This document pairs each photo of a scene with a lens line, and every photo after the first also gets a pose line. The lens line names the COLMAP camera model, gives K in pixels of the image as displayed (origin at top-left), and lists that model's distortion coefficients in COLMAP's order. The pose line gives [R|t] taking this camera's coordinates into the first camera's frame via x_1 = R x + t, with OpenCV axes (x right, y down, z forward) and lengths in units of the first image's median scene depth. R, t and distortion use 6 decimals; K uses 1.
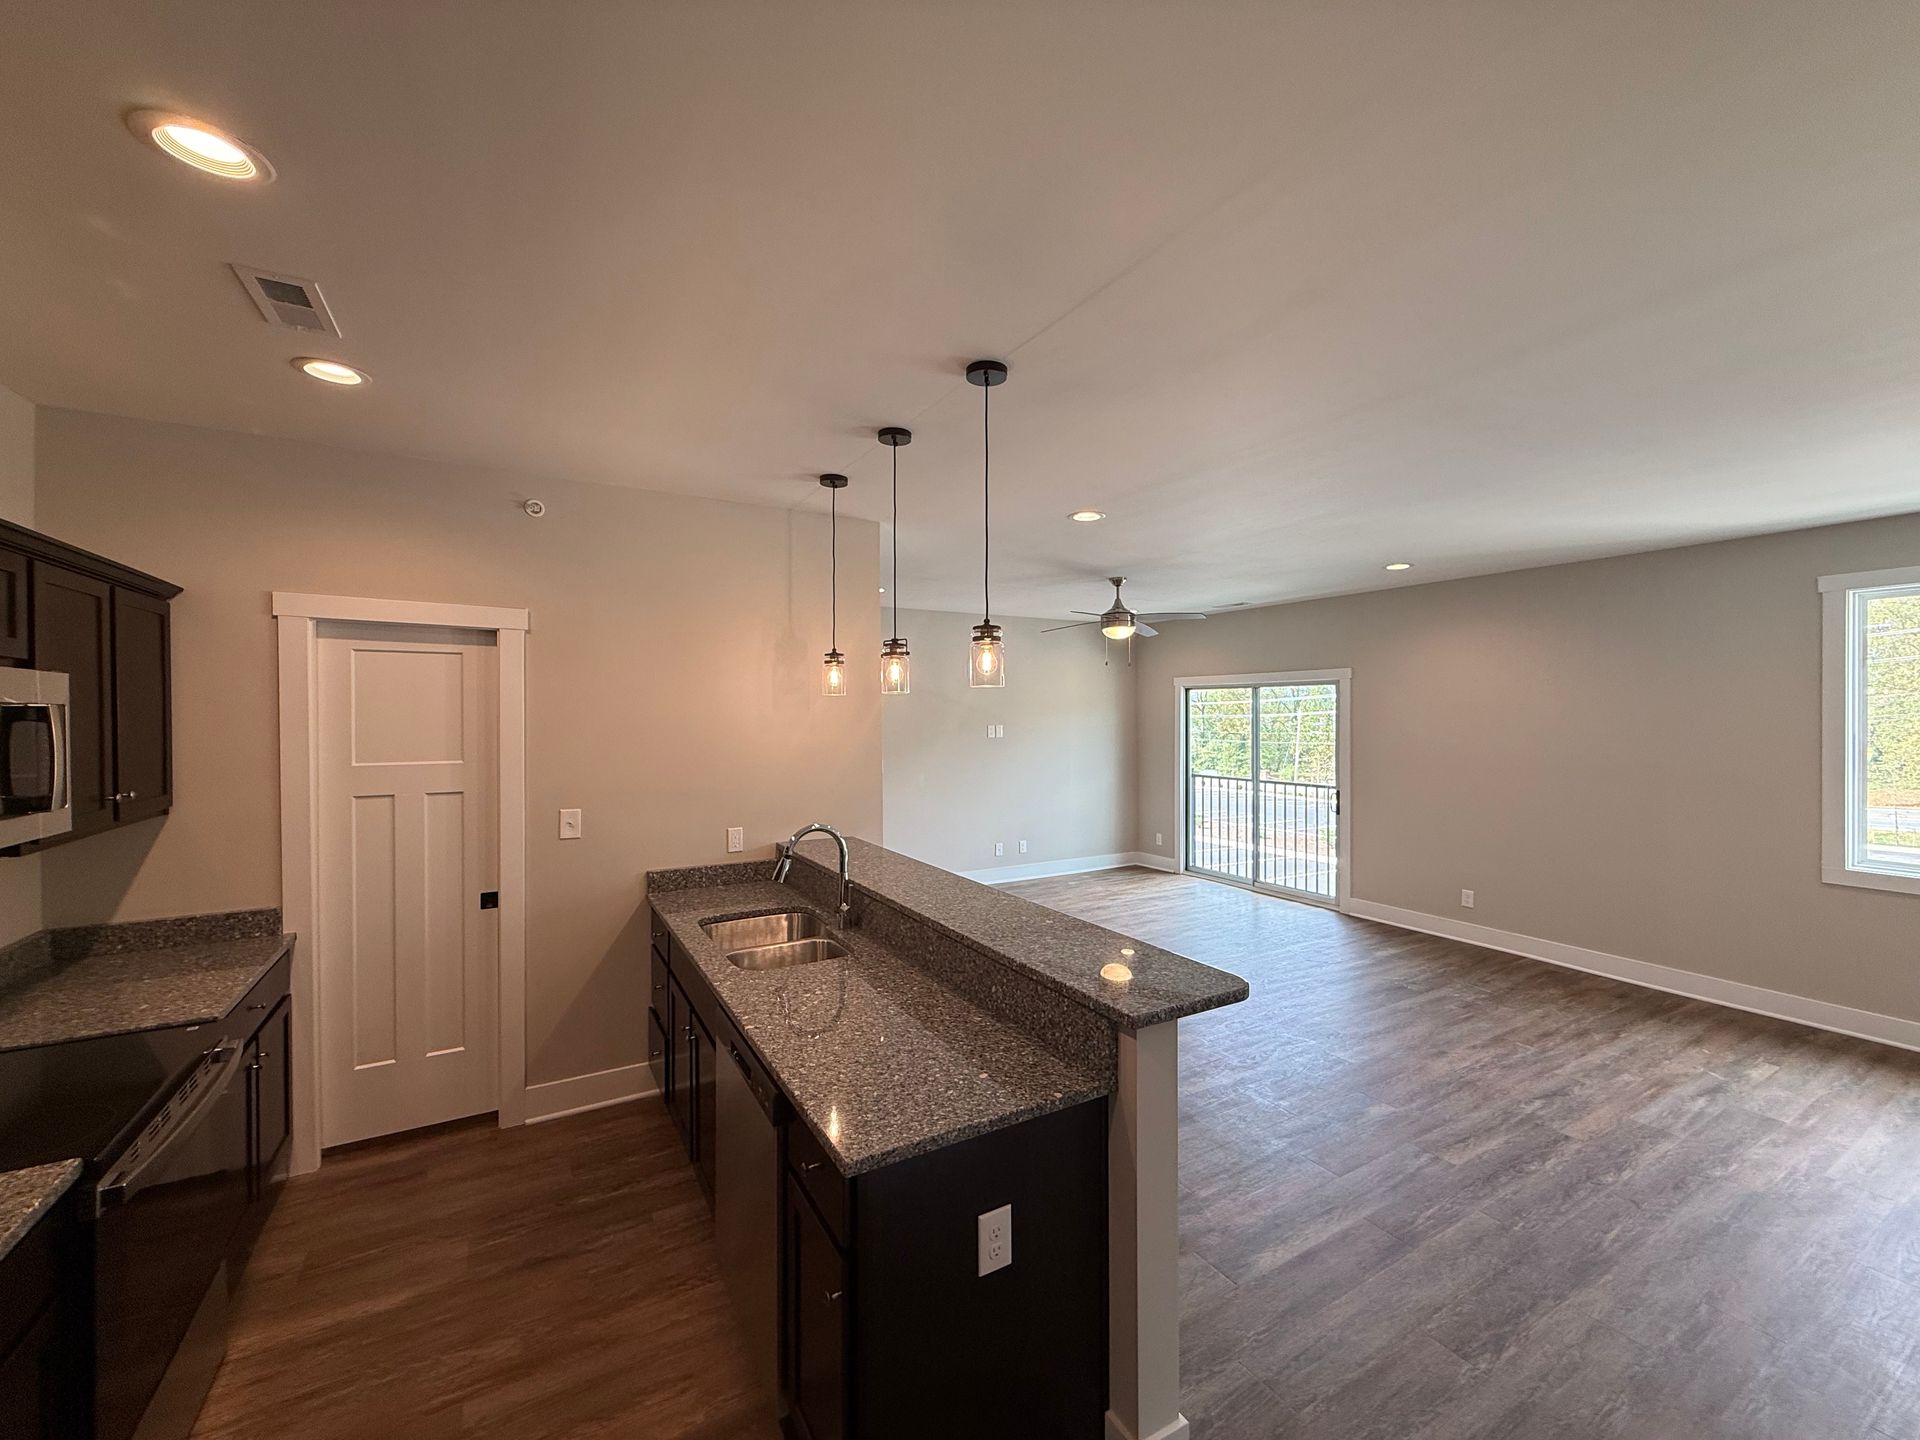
lens RADIAL K [[762.3, 0, 954.4], [0, 762.3, 718.3], [0, 0, 1]] dist [-0.001214, -0.000008]
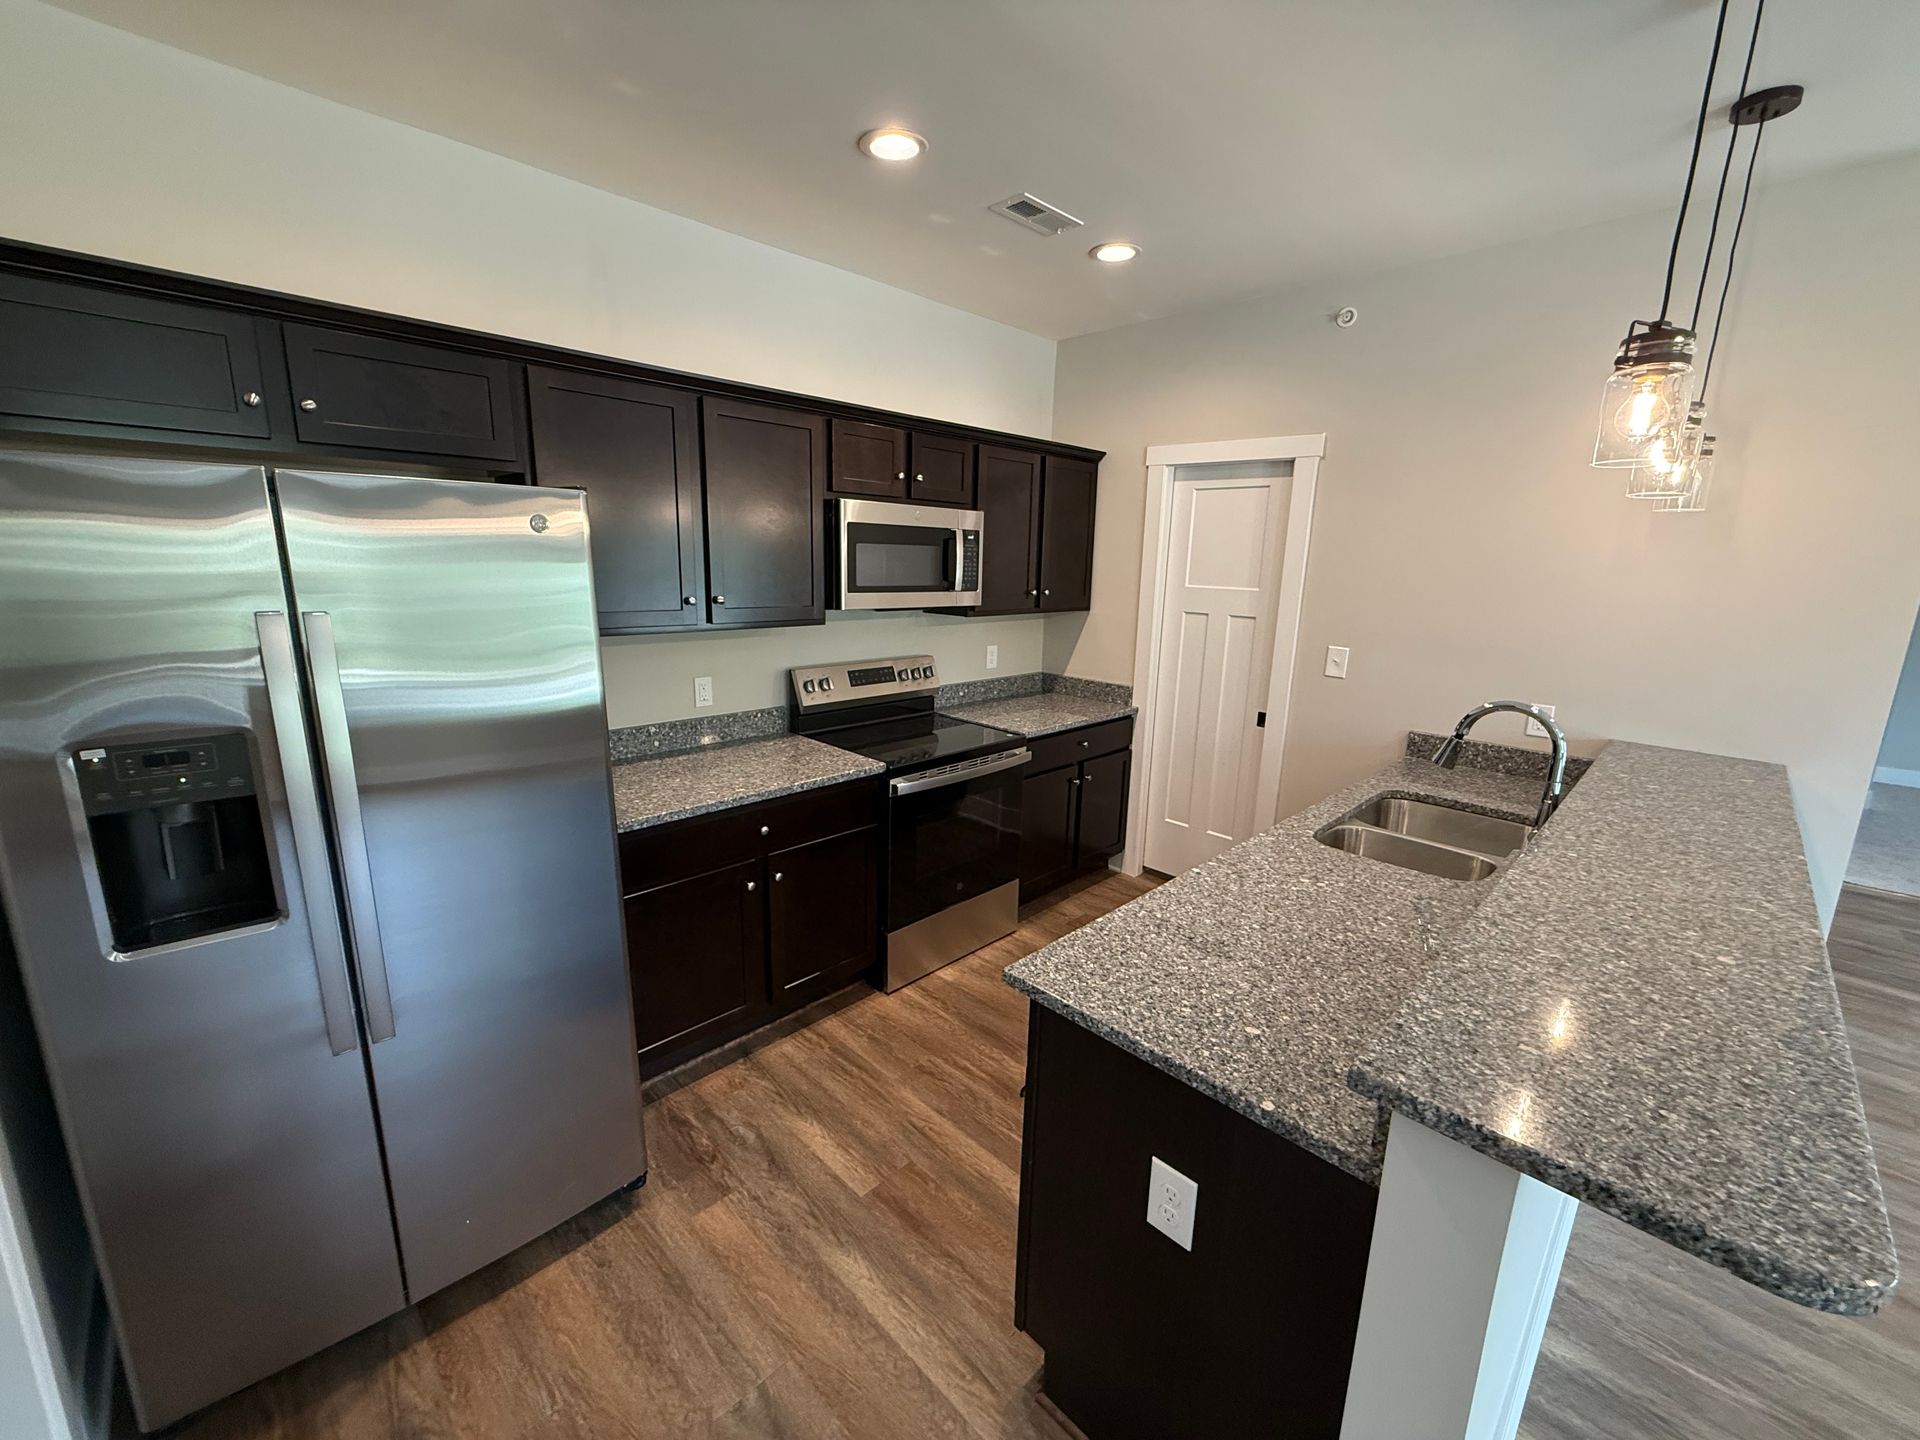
lens RADIAL K [[762.3, 0, 955.2], [0, 762.3, 720.8], [0, 0, 1]] dist [-0.001214, -0.000008]
pose [[0.252563, 0.212934, -0.943860, 0.304211], [-0.031128, 0.976768, 0.212029, 0.022139], [0.967080, -0.024170, 0.253324, 0.291131]]
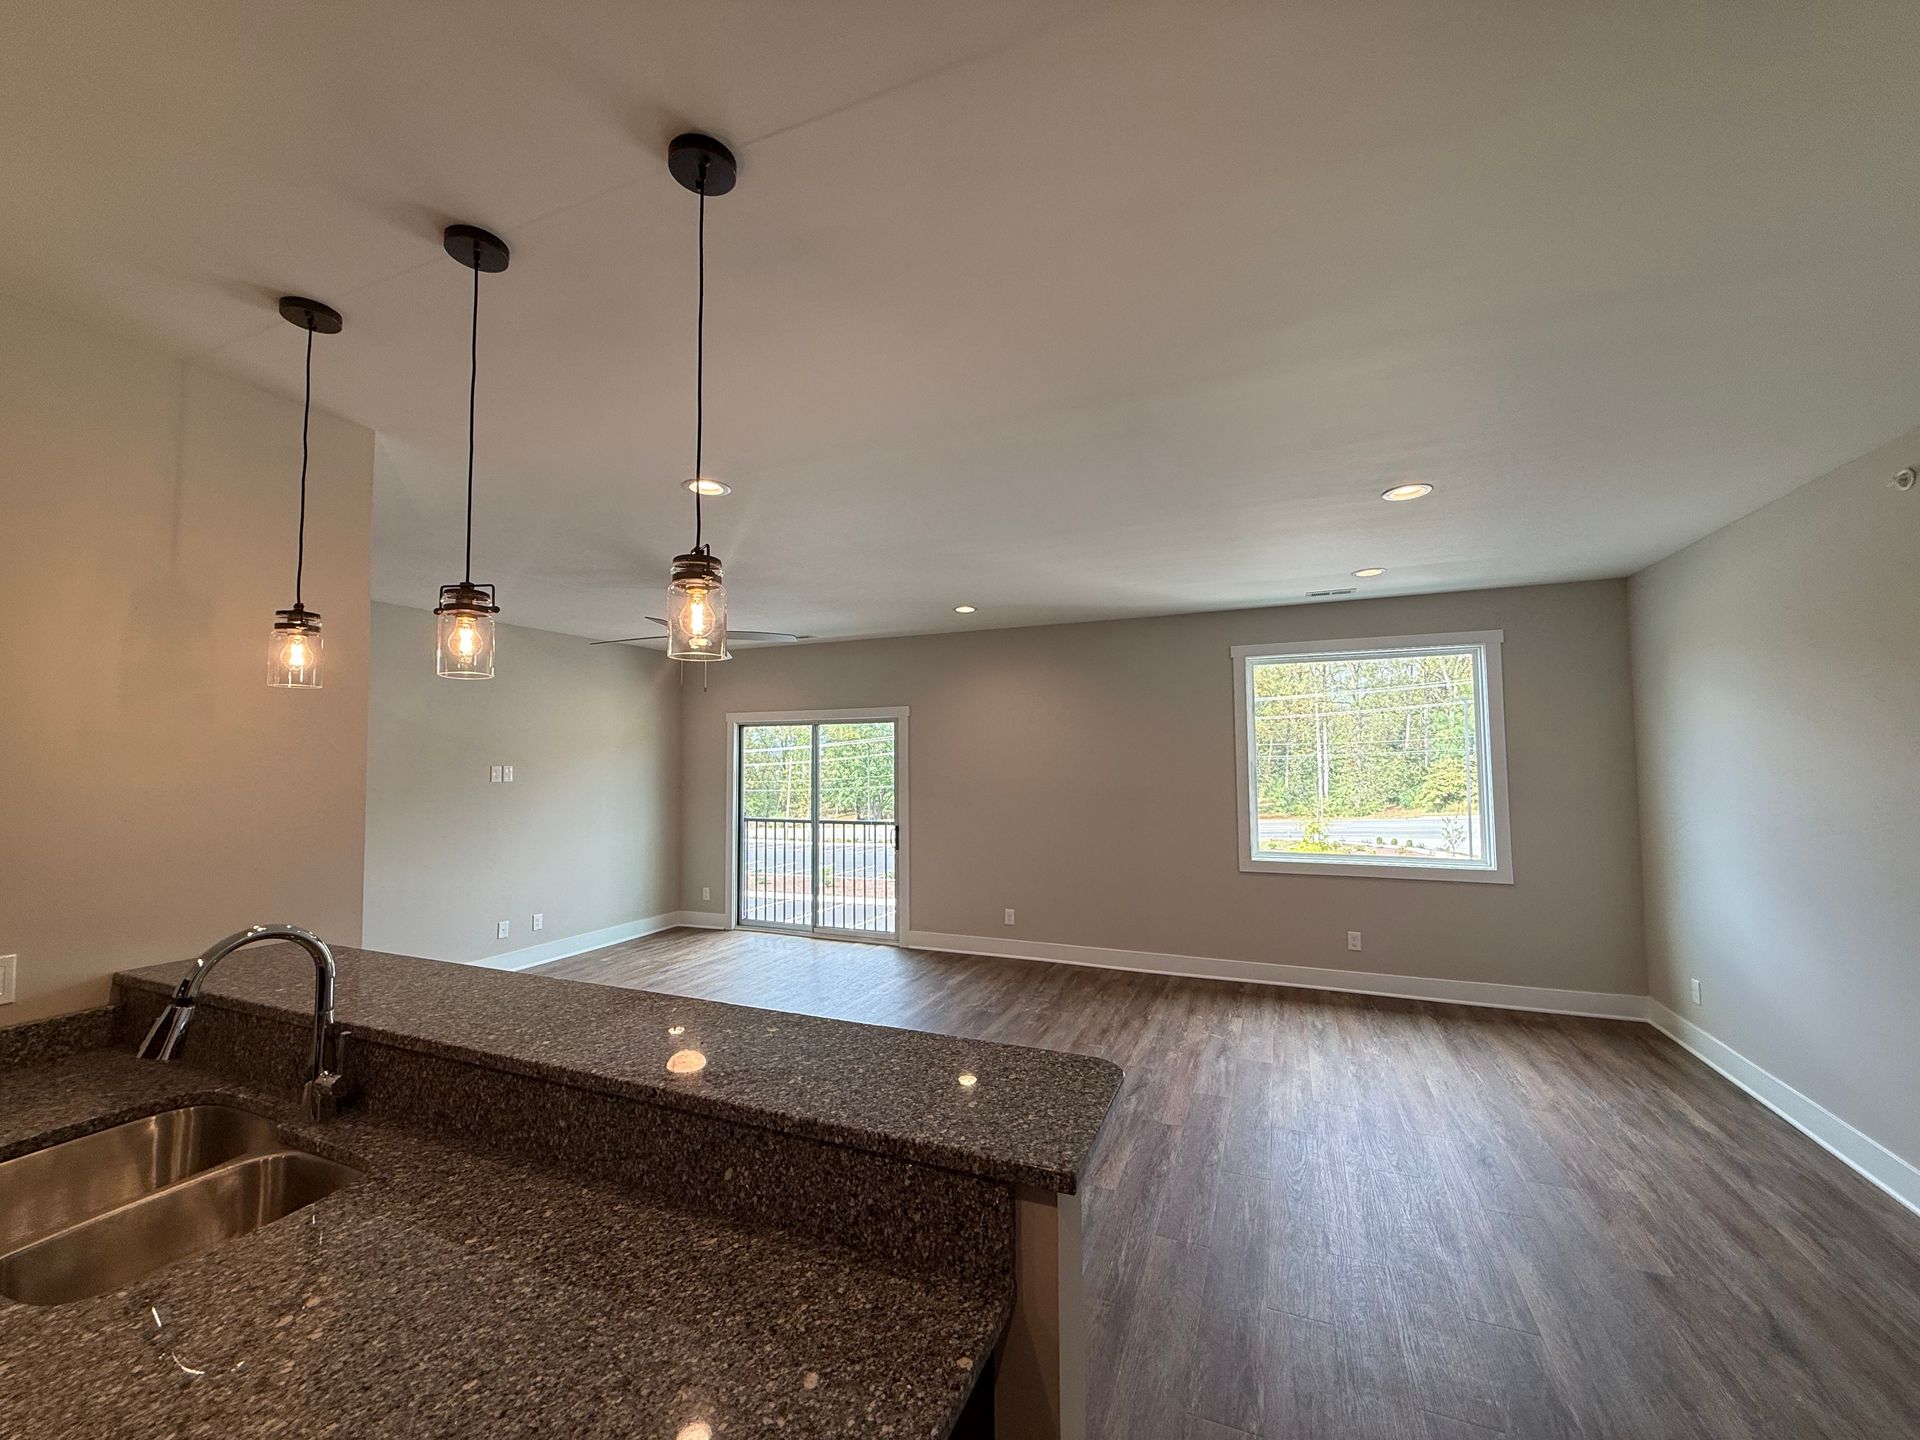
lens RADIAL K [[762.3, 0, 954.0], [0, 762.3, 719.8], [0, 0, 1]] dist [-0.001214, -0.000008]
pose [[0.799487, 0.029626, 0.599952, -0.106450], [0.008701, 0.998107, -0.060881, 0.032272], [-0.600620, 0.053894, 0.797716, 0.269981]]
